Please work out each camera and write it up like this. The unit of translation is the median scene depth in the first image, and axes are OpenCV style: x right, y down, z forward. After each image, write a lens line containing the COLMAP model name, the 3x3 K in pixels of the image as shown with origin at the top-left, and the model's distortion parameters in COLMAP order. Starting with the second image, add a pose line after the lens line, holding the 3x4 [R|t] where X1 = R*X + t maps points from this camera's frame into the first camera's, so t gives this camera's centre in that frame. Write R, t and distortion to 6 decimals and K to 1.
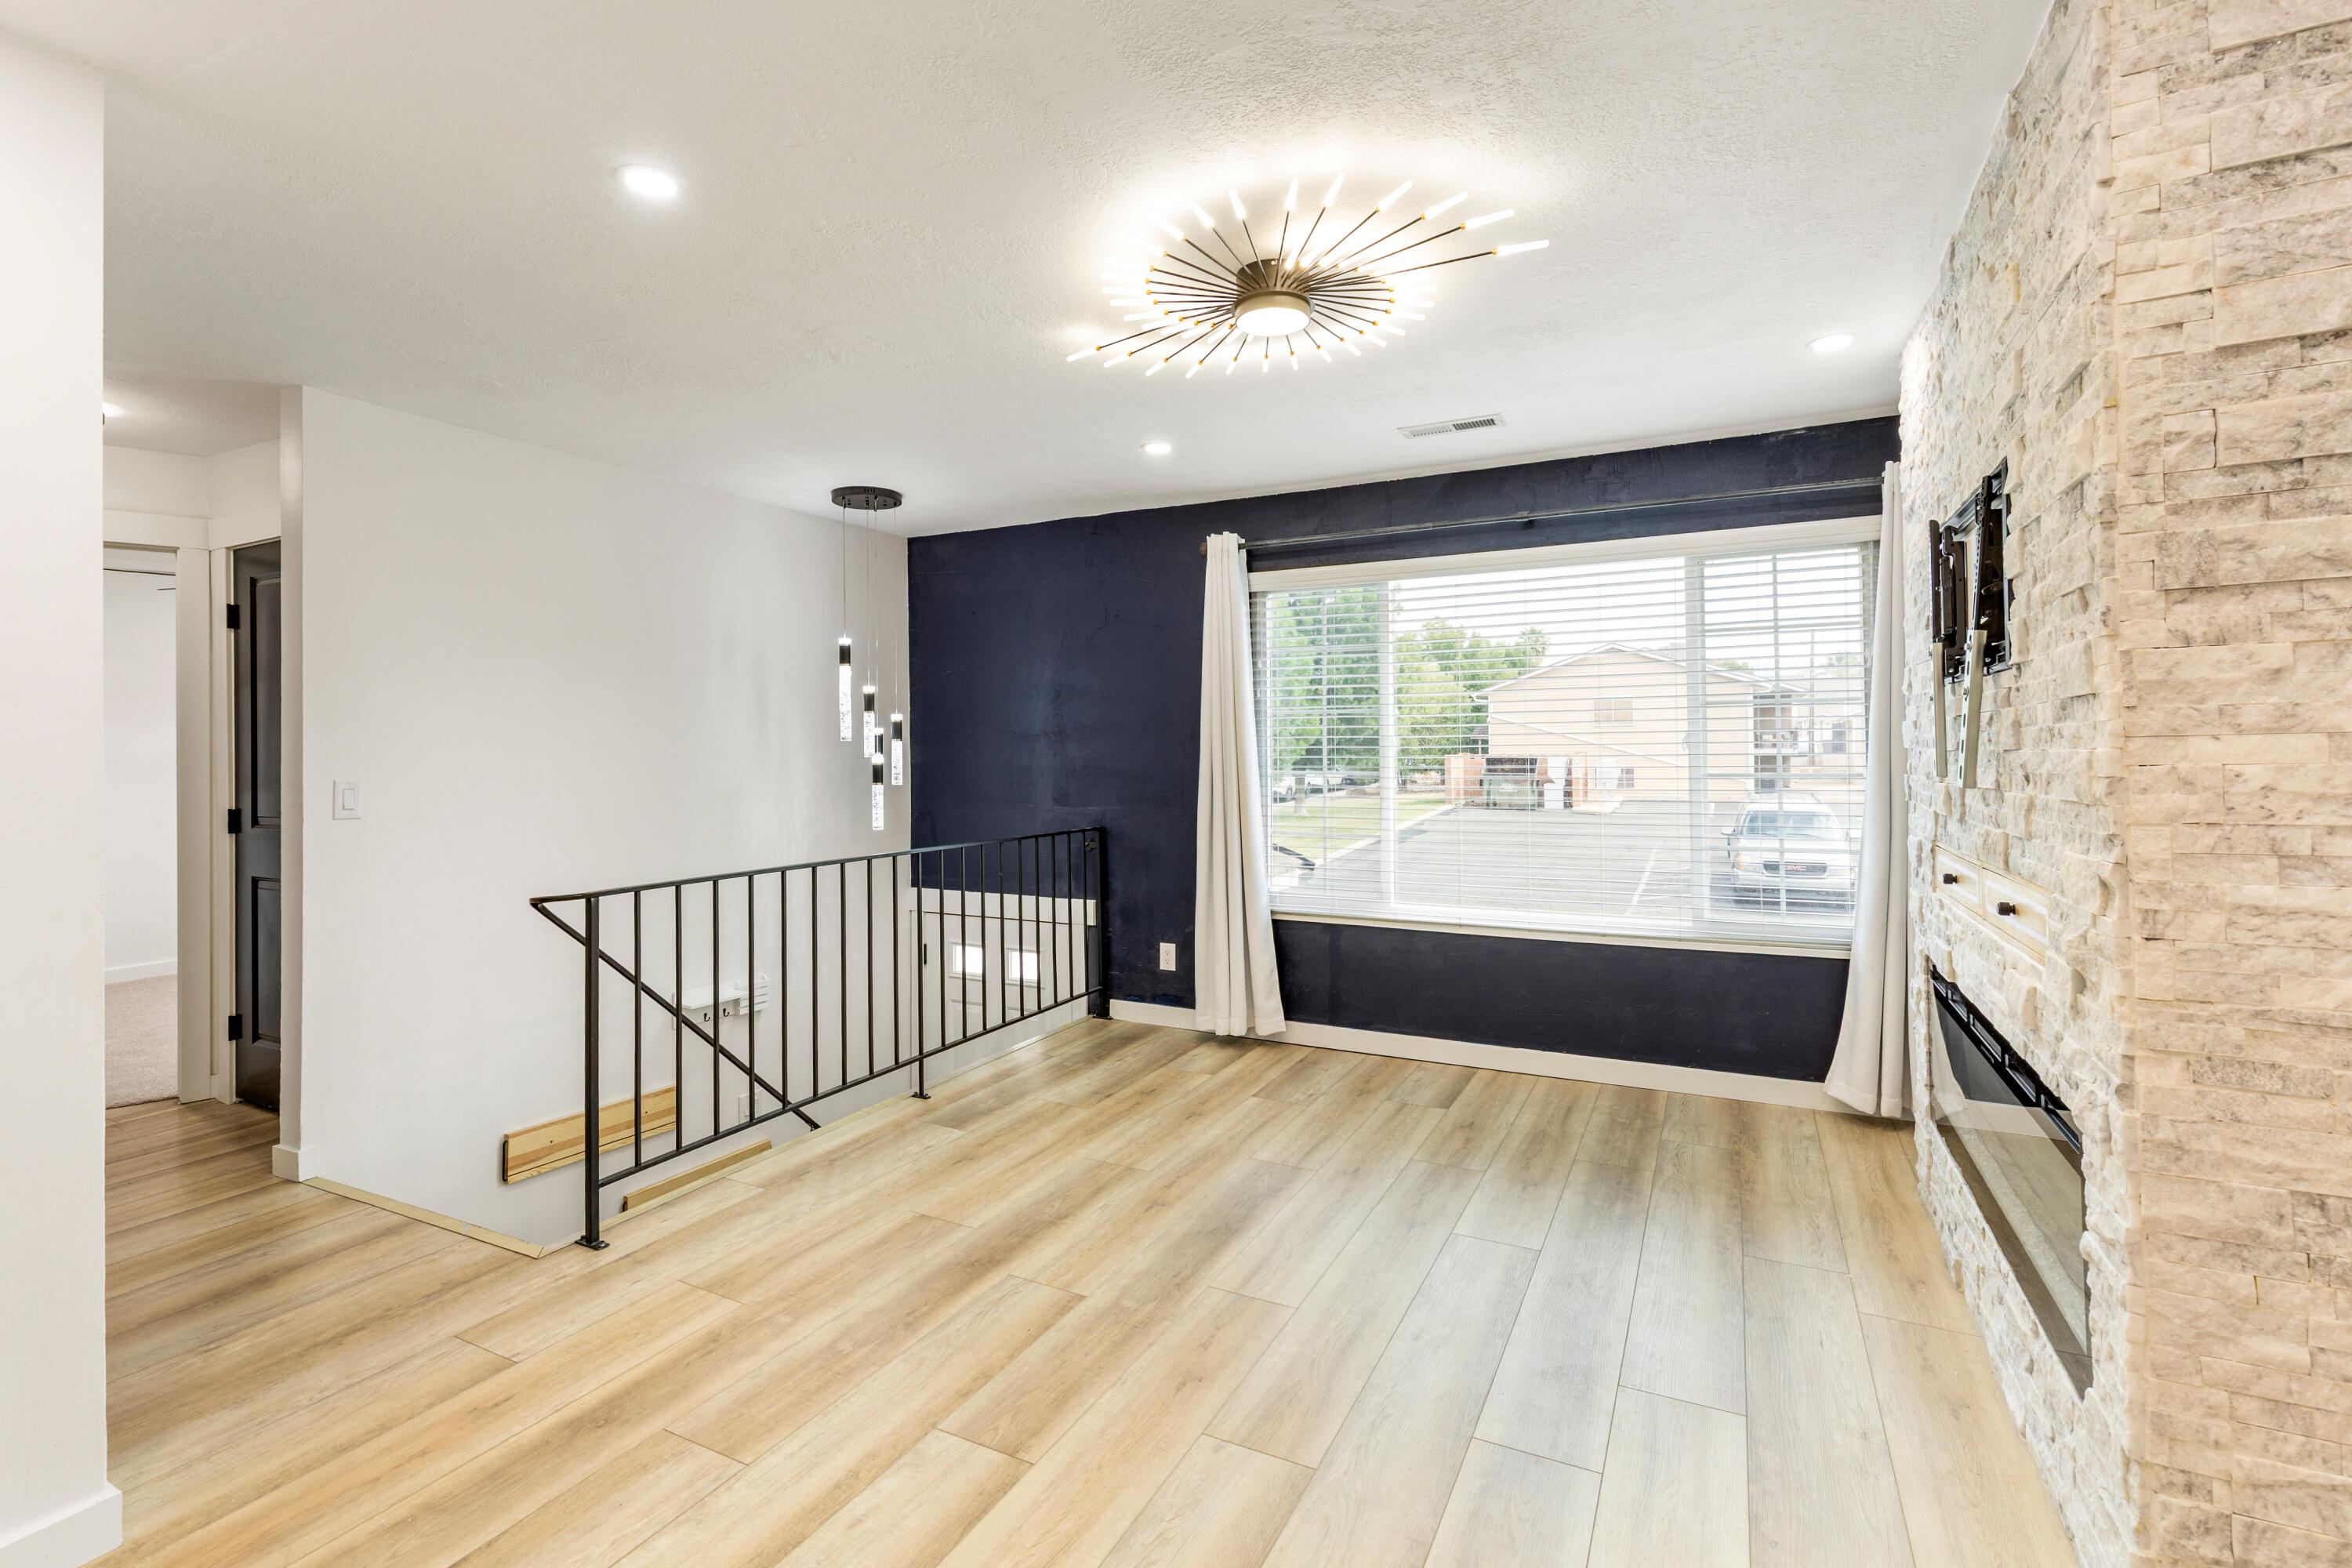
lens RADIAL K [[1044.4, 0, 1183.2], [0, 1044.4, 736.2], [0, 0, 1]] dist [0.000406, 0.000094]
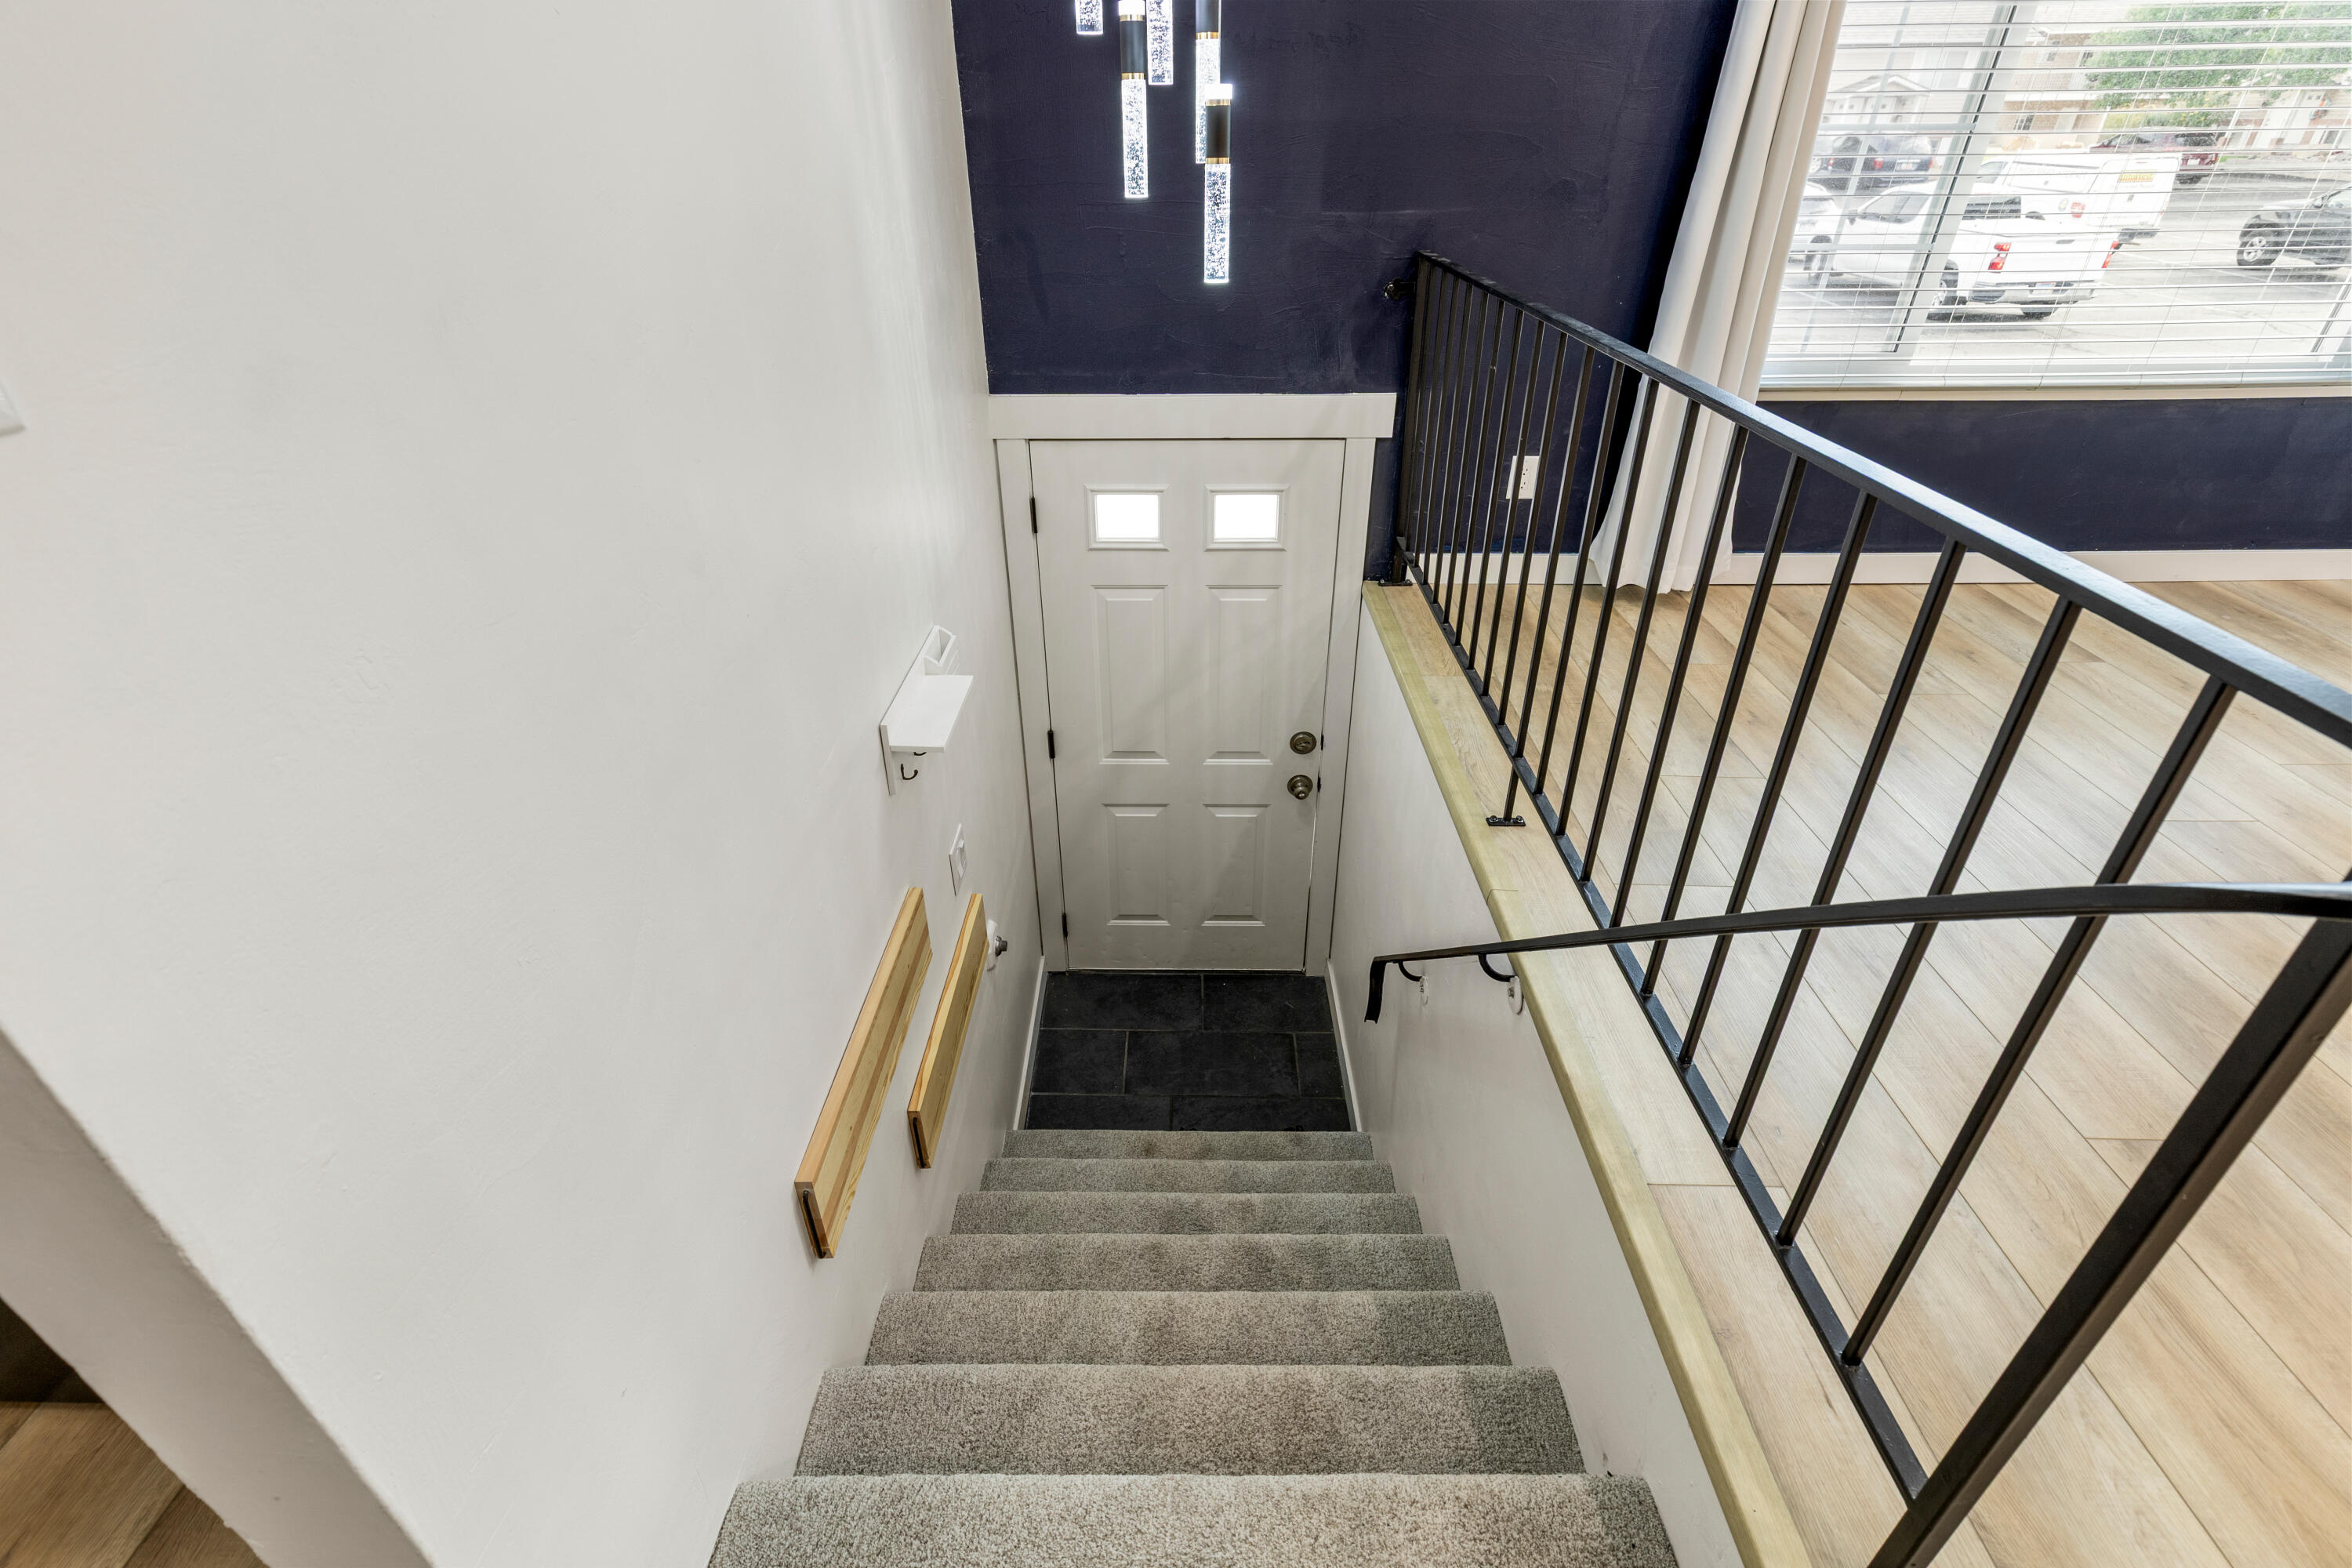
lens RADIAL K [[1044.4, 0, 1183.2], [0, 1044.4, 736.2], [0, 0, 1]] dist [0.000406, 0.000094]
pose [[0.893008, -0.222572, 0.391150, -0.453368], [-0.005919, 0.863260, 0.504725, 0.032243], [-0.450001, -0.453039, 0.769581, 0.530651]]
